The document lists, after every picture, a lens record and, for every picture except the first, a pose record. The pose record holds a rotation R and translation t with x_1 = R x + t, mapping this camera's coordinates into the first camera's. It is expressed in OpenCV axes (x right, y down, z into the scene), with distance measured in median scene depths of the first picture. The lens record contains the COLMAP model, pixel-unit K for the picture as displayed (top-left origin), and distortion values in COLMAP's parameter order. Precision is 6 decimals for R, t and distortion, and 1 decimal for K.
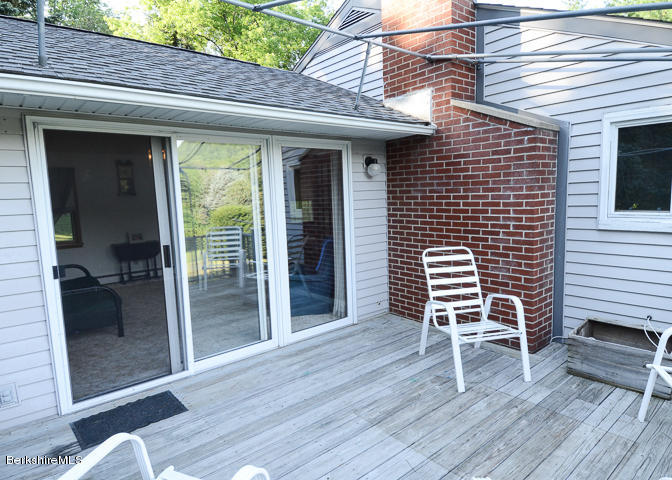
lens RADIAL K [[411.4, 0, 336.0], [0, 411.4, 240.0], [0, 0, 1]] dist [0.026962, -0.000412]
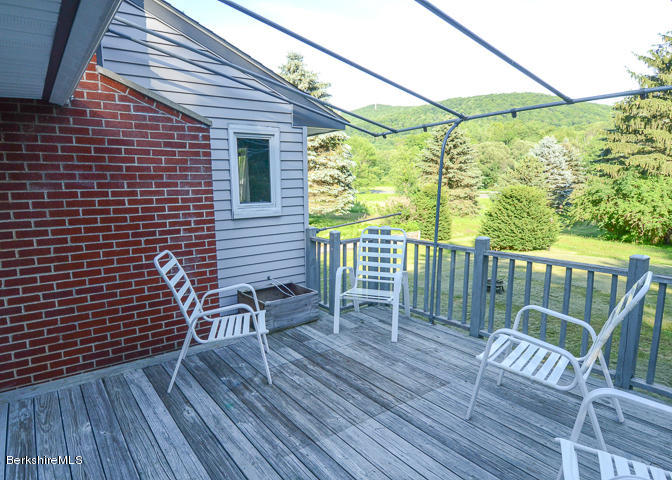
lens RADIAL K [[411.4, 0, 336.0], [0, 411.4, 240.0], [0, 0, 1]] dist [0.026962, -0.000412]
pose [[0.065569, -0.117432, 0.990914, -0.532767], [0.121862, 0.986560, 0.108853, -0.057261], [-0.990379, 0.113617, 0.078998, 0.590906]]
